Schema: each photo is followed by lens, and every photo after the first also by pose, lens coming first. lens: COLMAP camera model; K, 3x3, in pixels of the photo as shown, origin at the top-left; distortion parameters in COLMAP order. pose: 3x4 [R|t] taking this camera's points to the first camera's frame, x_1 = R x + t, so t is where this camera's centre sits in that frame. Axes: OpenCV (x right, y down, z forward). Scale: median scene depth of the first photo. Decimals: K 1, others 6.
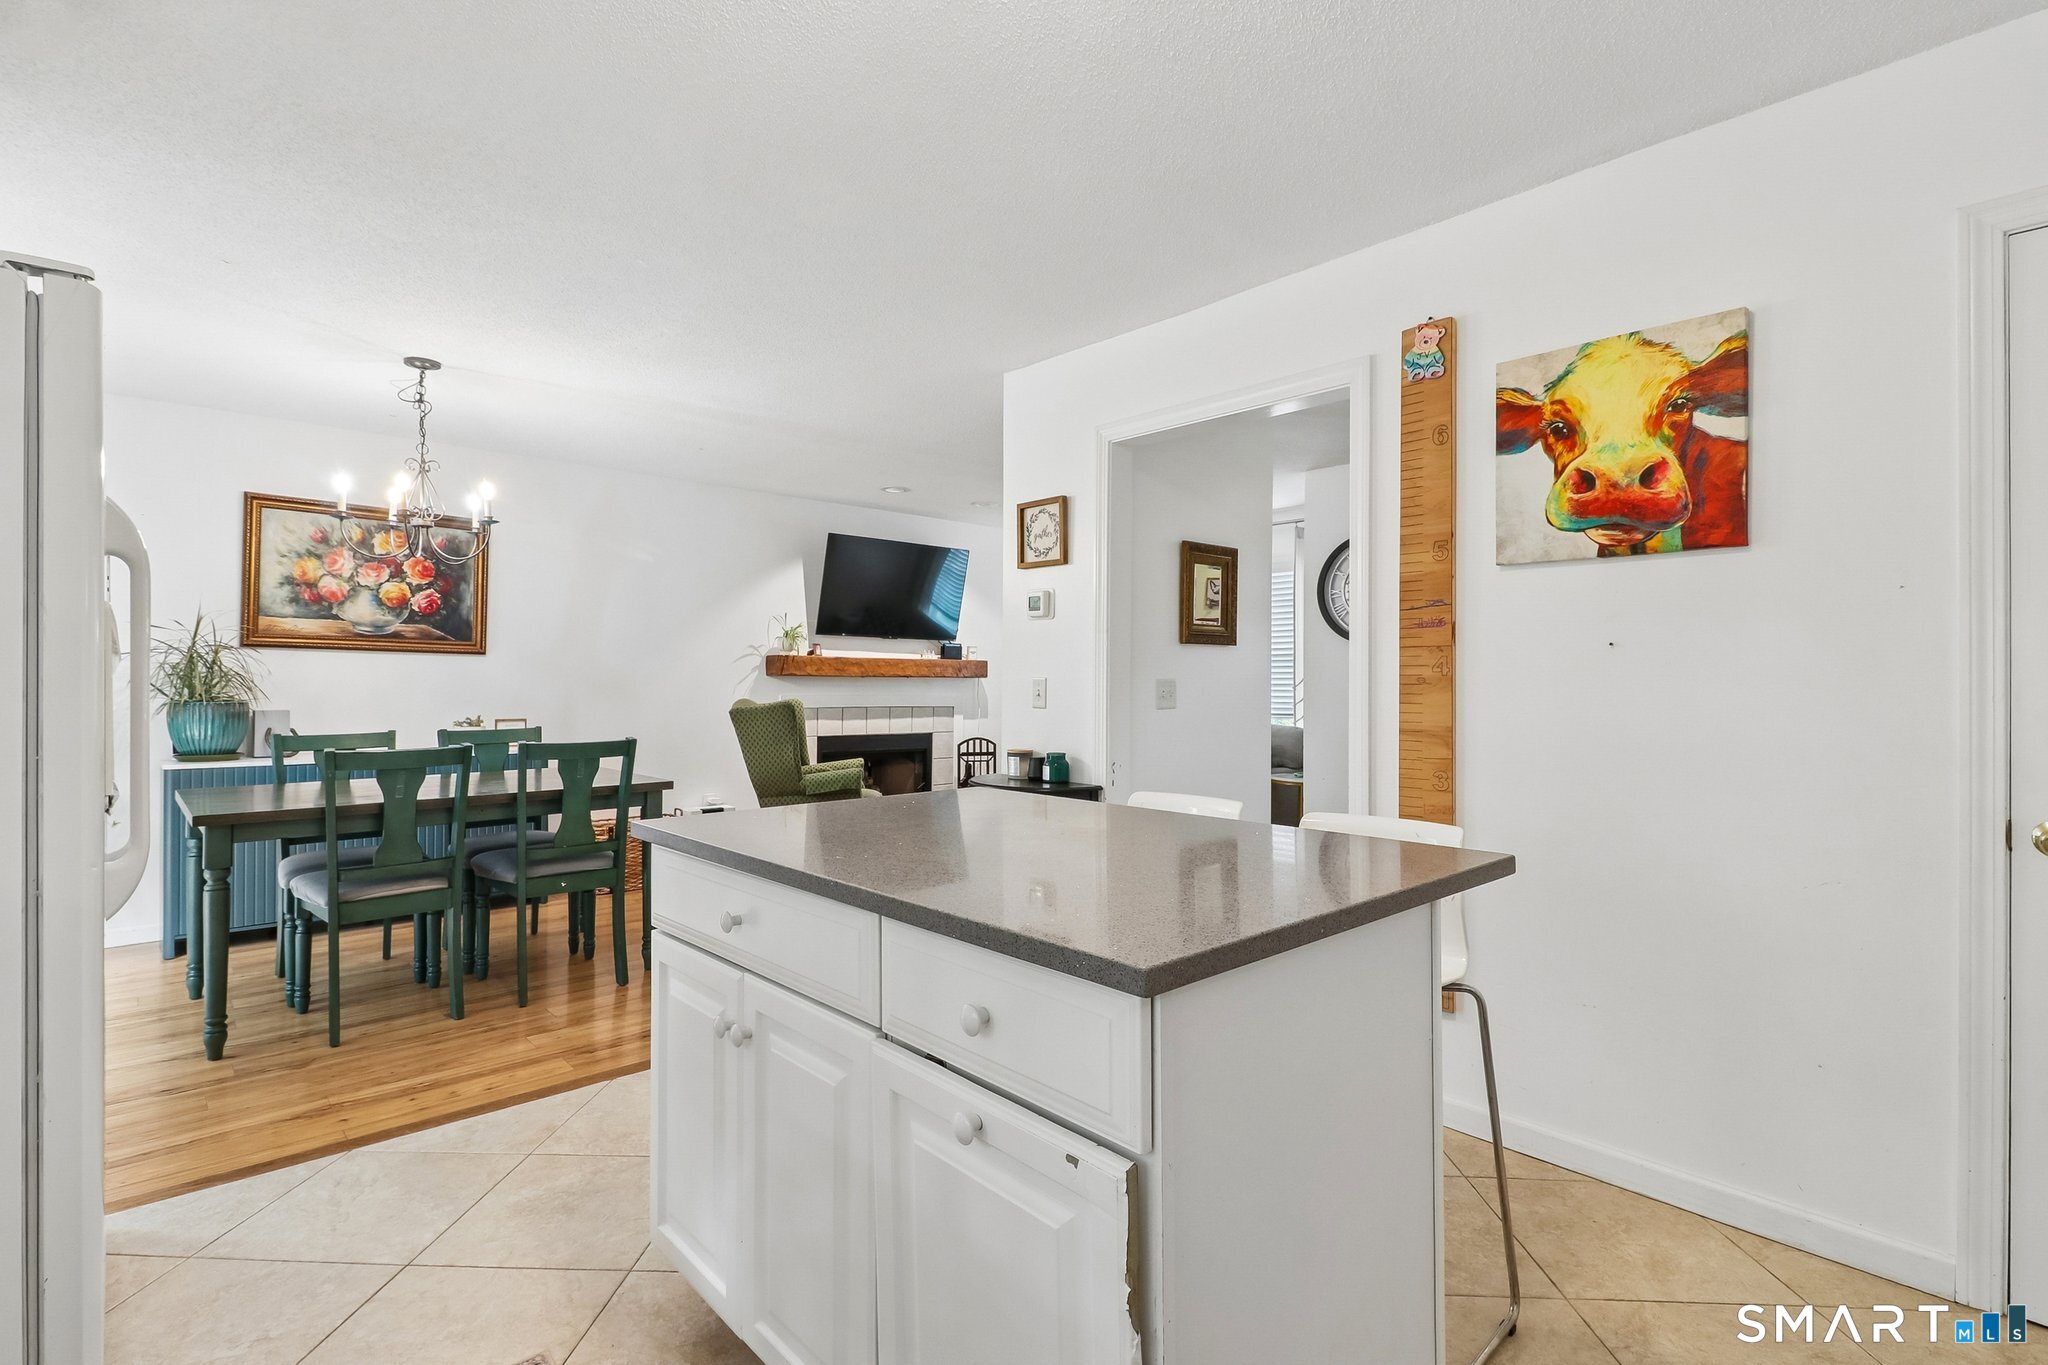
lens RADIAL K [[964.8, 0, 1008.0], [0, 964.8, 688.5], [0, 0, 1]] dist [0.011322, -0.007855]
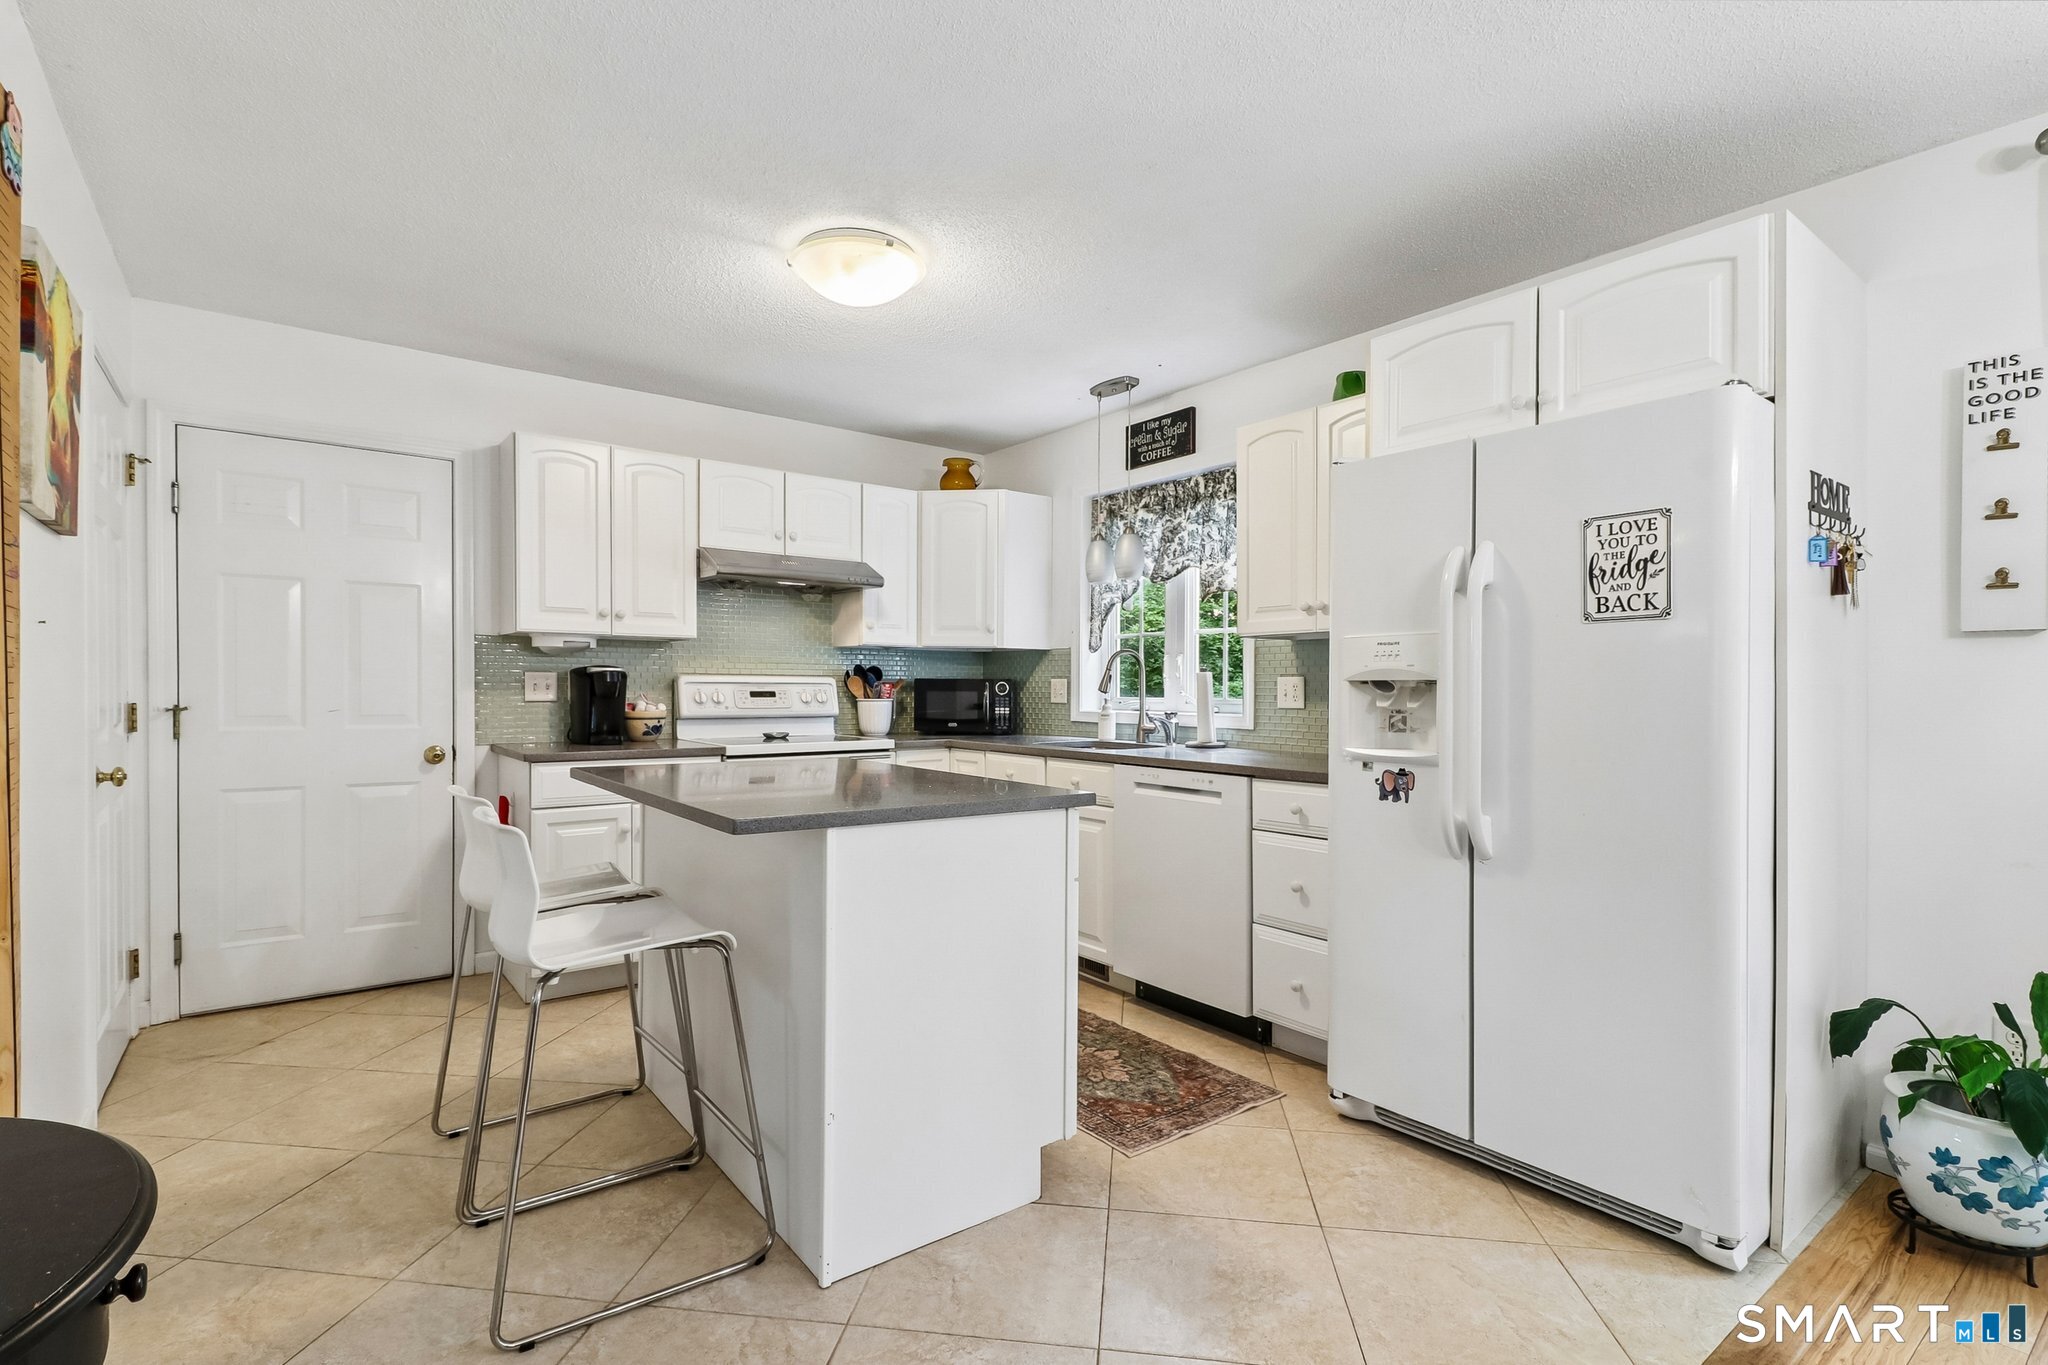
lens RADIAL K [[964.8, 0, 1006.1], [0, 964.8, 688.4], [0, 0, 1]] dist [0.011322, -0.007855]
pose [[-0.995291, -0.009487, 0.096468, -0.148693], [-0.008606, 0.999917, 0.009550, -0.002037], [-0.096550, 0.008675, -0.995290, 0.836296]]
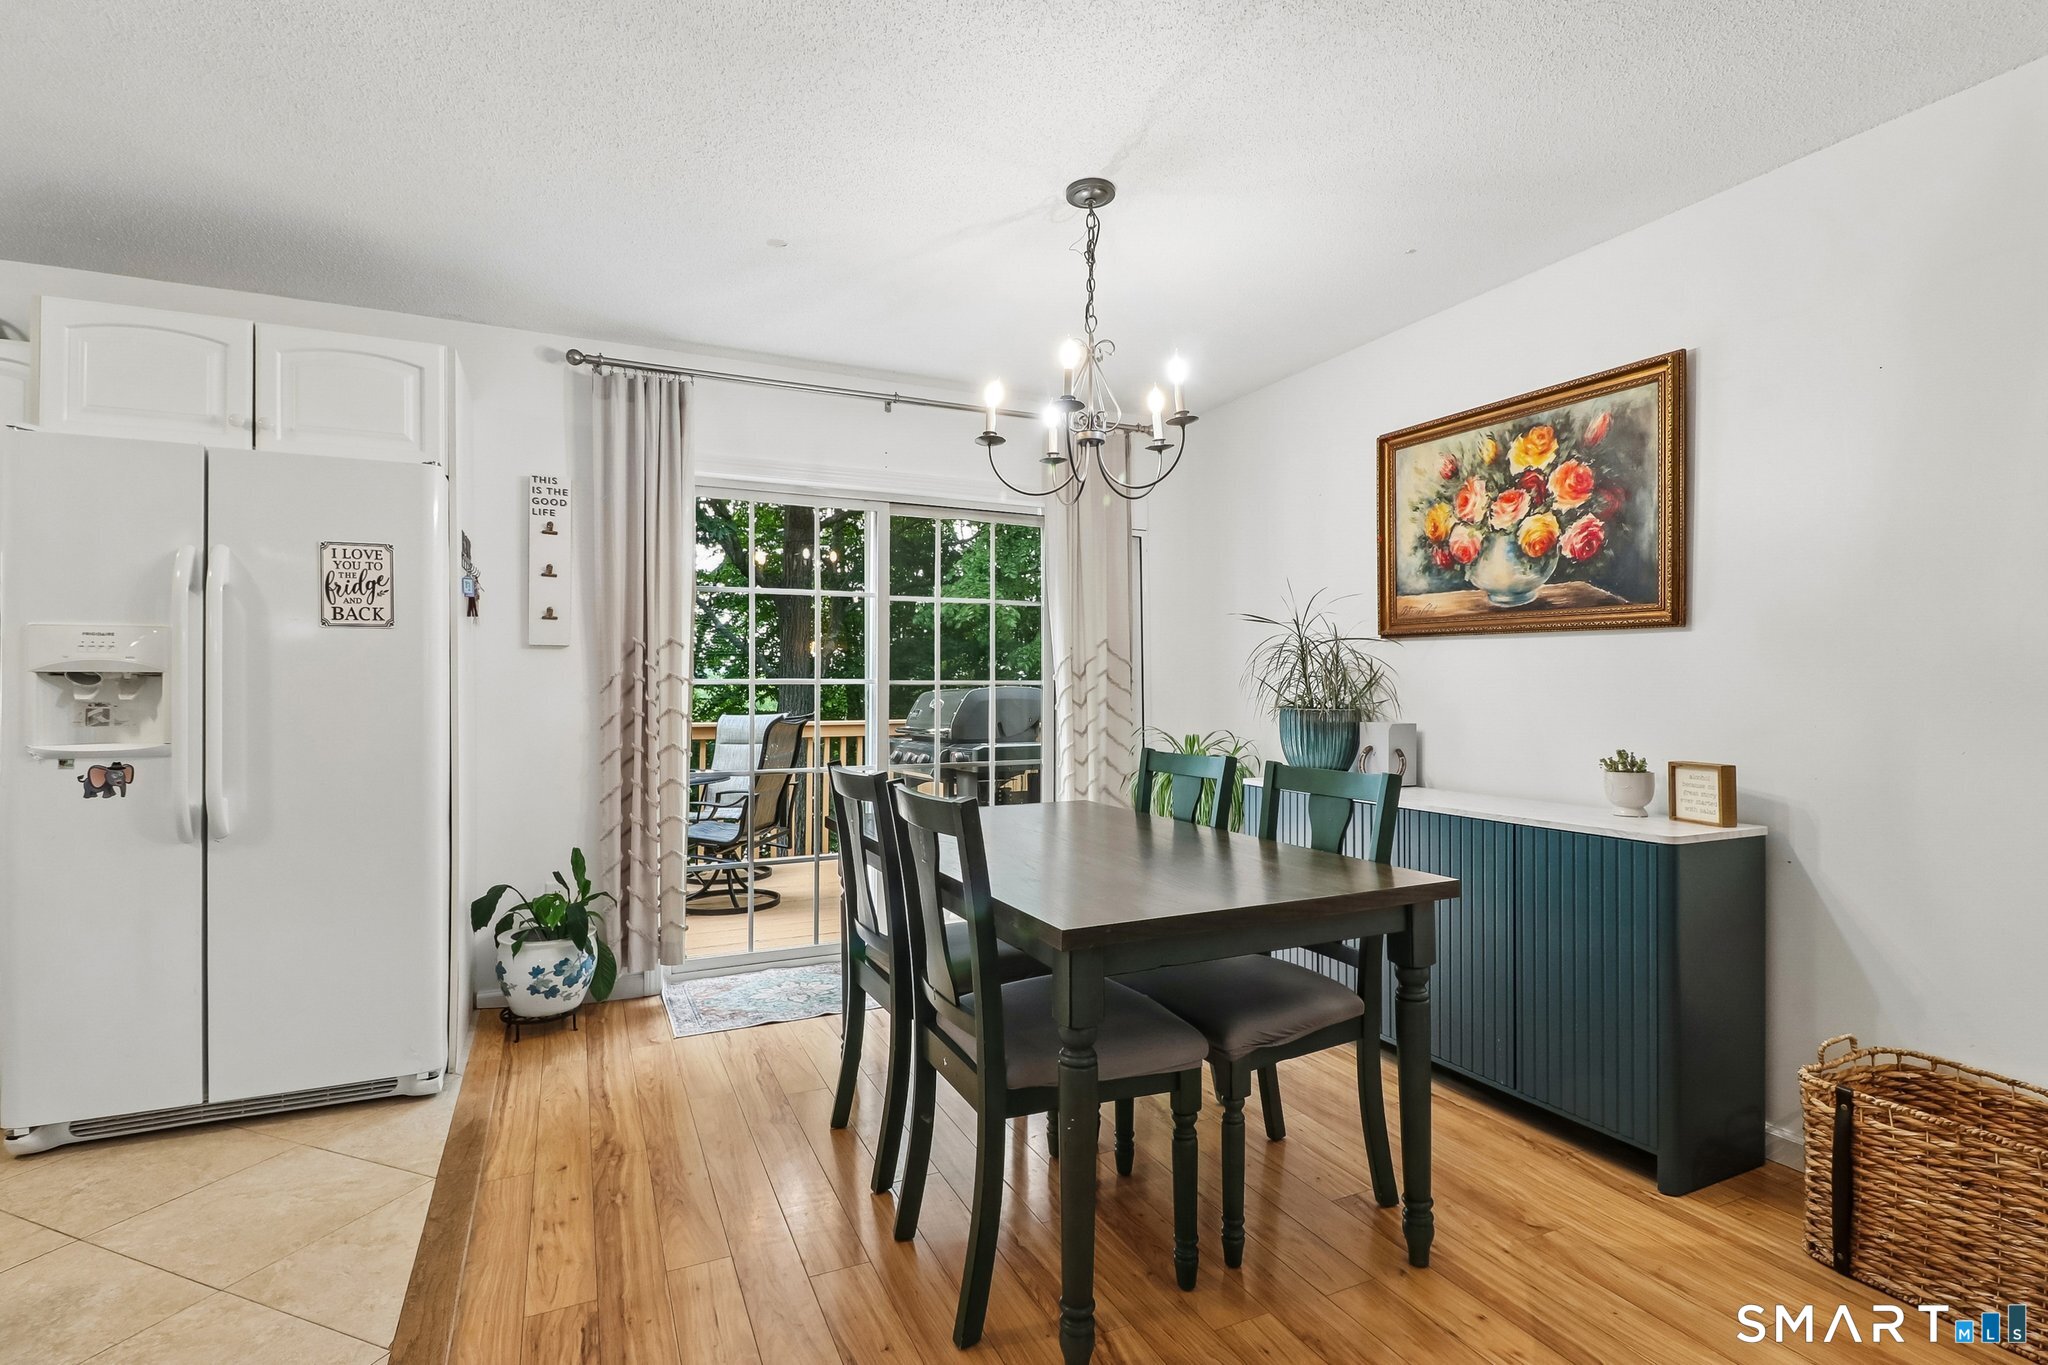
lens RADIAL K [[964.8, 0, 1011.3], [0, 964.8, 677.1], [0, 0, 1]] dist [0.011322, -0.007855]
pose [[-0.303985, -0.014445, -0.952567, 0.025539], [-0.011477, 0.999868, -0.011499, -0.000256], [0.952608, 0.007437, -0.304111, 0.899581]]
